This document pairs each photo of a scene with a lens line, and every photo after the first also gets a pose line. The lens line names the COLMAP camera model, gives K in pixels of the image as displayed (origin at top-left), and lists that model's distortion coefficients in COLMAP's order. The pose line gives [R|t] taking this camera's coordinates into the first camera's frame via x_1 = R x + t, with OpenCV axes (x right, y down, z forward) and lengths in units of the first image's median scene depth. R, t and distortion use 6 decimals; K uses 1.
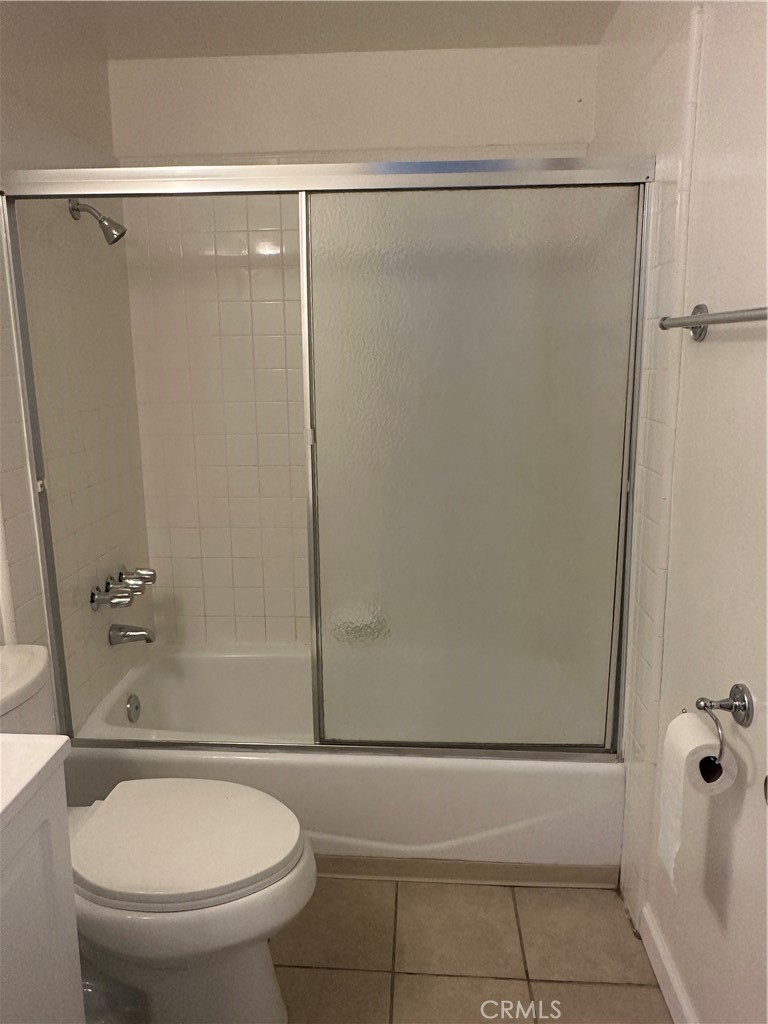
lens RADIAL K [[727.7, 0, 384.0], [0, 727.7, 512.0], [0, 0, 1]] dist [-0.004459, -0.002949]
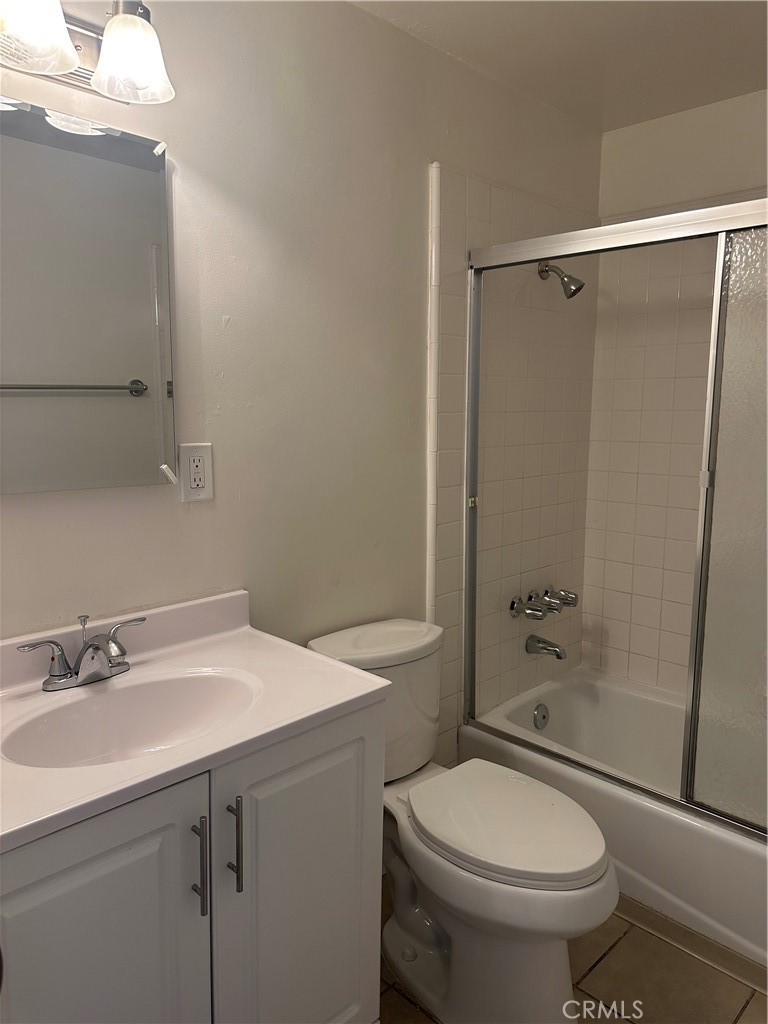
lens RADIAL K [[729.5, 0, 384.0], [0, 729.5, 512.0], [0, 0, 1]] dist [0.160200, -0.305957]
pose [[0.744657, 0.108308, -0.658601, 0.195939], [-0.146661, 0.989182, -0.003152, 0.005533], [0.651135, 0.098938, 0.752486, -0.019353]]
